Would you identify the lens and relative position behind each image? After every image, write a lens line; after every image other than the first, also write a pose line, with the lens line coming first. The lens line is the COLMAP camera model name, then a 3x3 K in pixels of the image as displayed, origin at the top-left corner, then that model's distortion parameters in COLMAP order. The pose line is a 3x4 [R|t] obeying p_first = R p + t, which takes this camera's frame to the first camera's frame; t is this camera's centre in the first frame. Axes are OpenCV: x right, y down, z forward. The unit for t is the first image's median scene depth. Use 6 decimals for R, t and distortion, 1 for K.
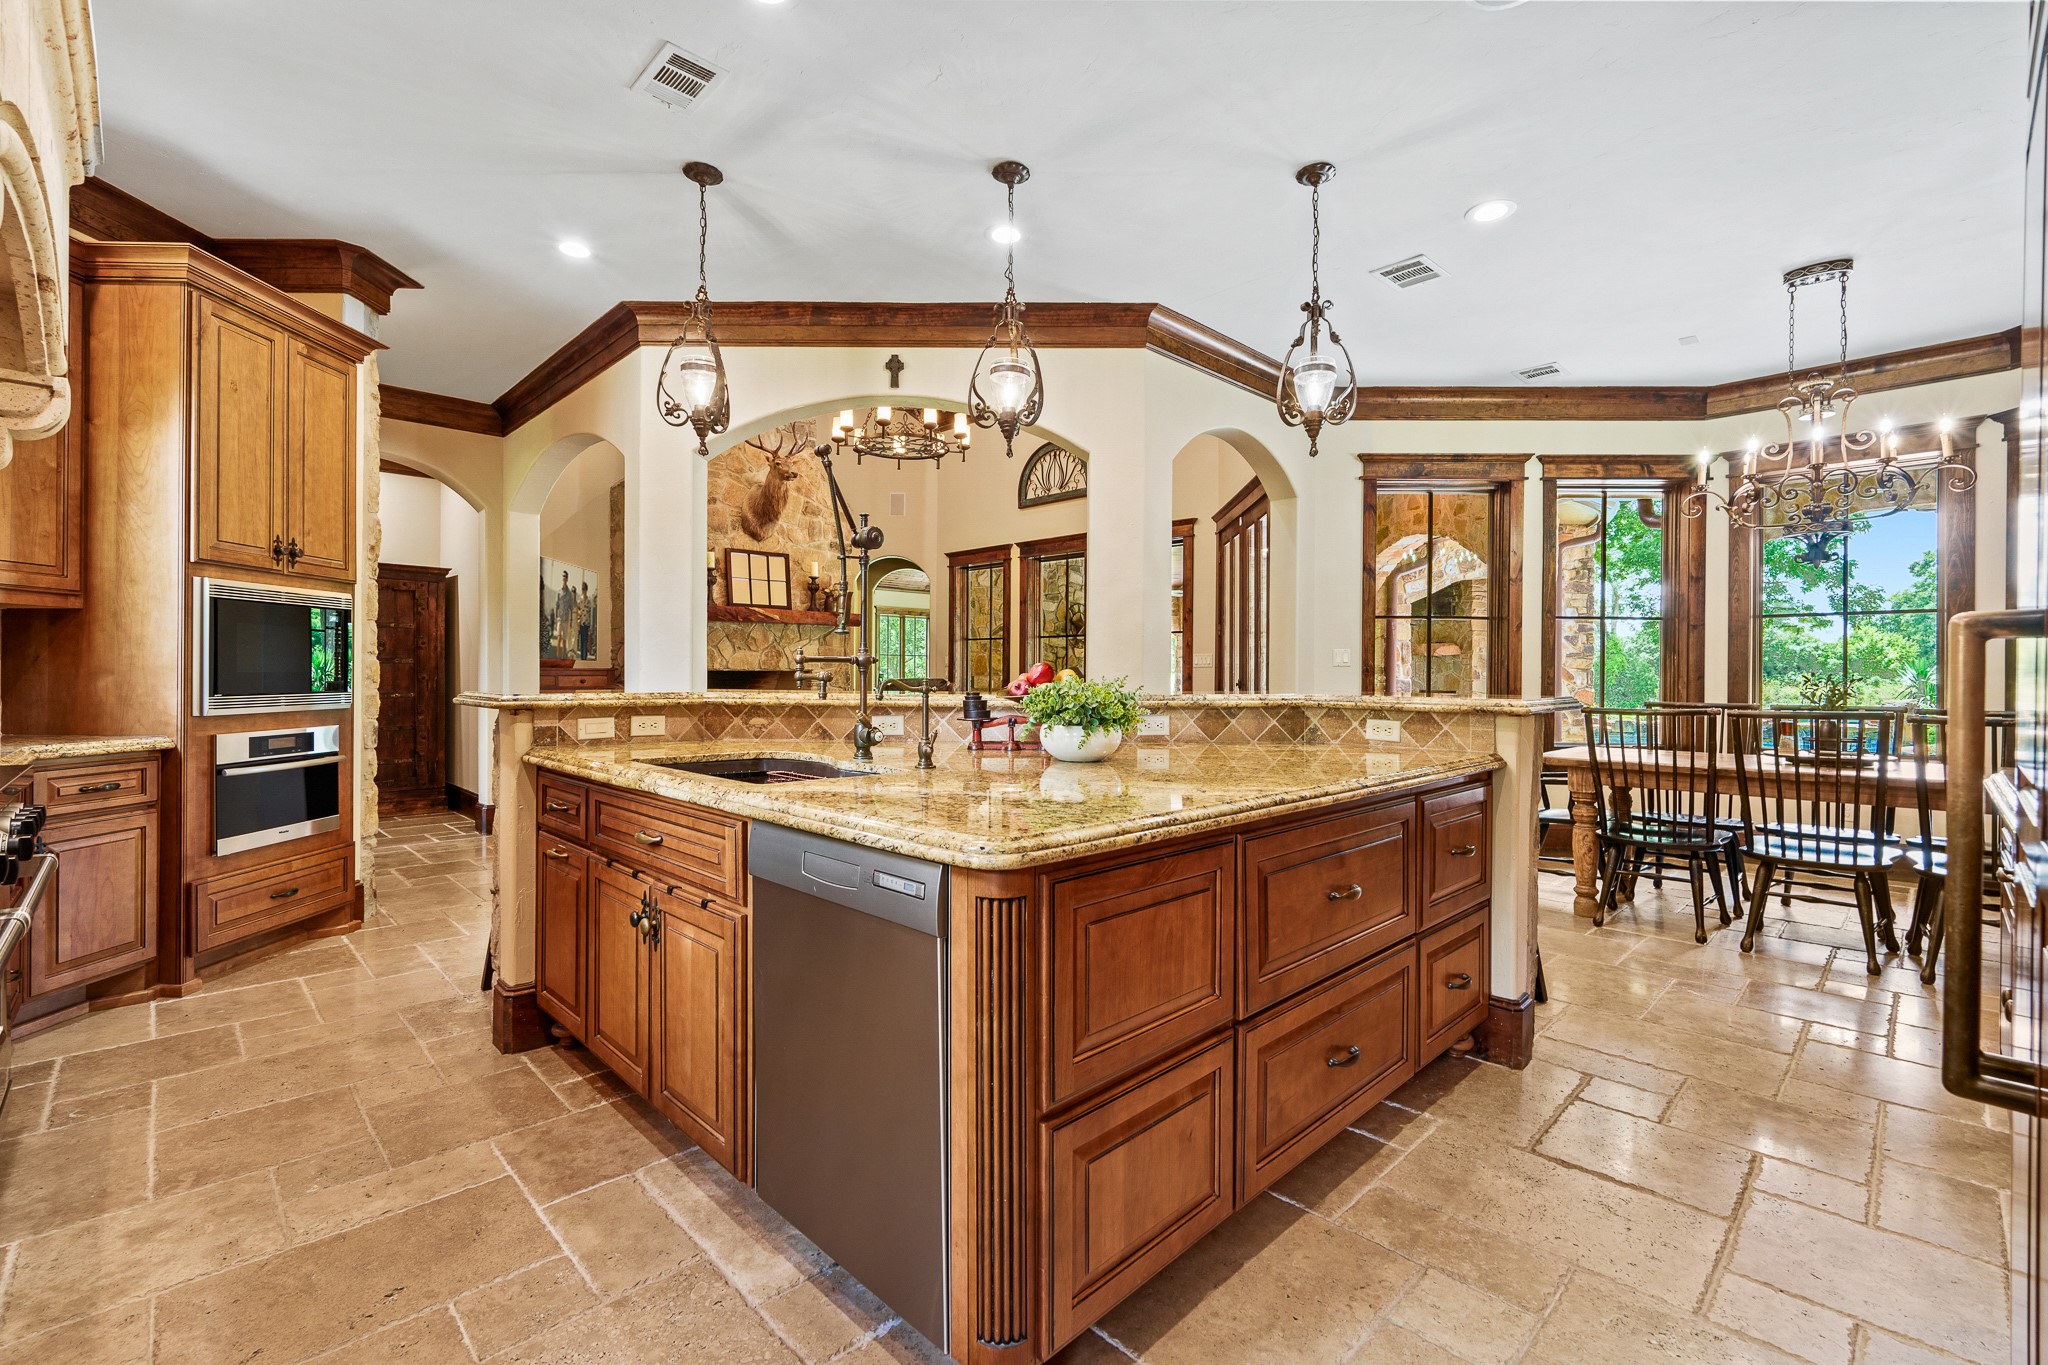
lens RADIAL K [[895.7, 0, 1015.7], [0, 895.7, 677.8], [0, 0, 1]] dist [-0.003233, -0.000610]
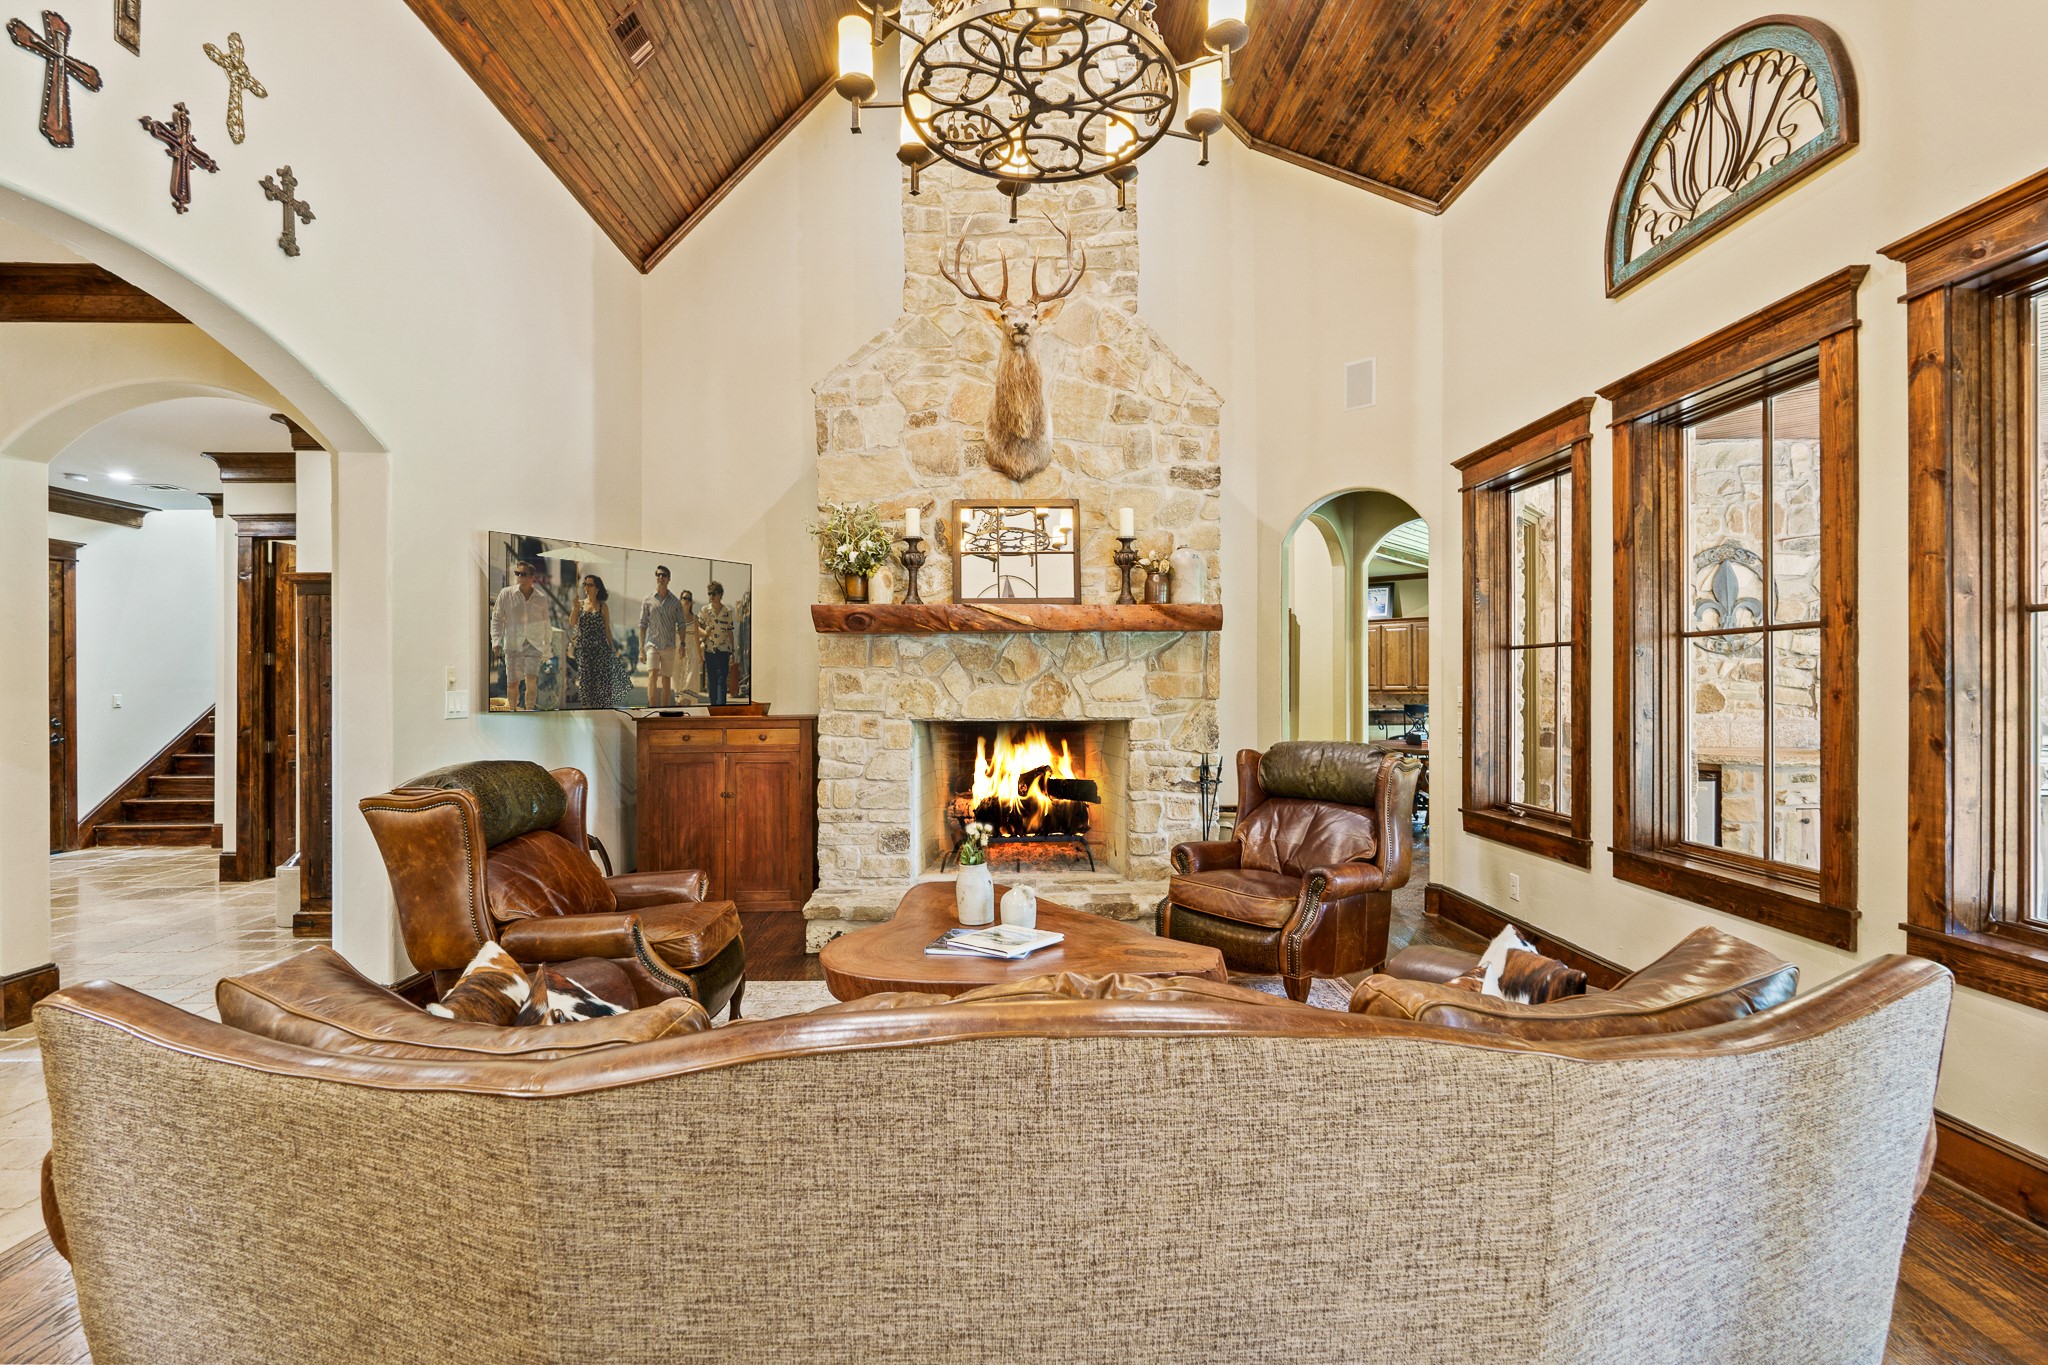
lens RADIAL K [[895.7, 0, 1030.8], [0, 895.7, 685.4], [0, 0, 1]] dist [-0.003233, -0.000610]
pose [[0.744679, -0.008966, -0.667362, 0.076363], [0.008595, 0.999956, -0.003844, -0.026852], [0.667367, -0.002874, 0.744723, 0.585863]]
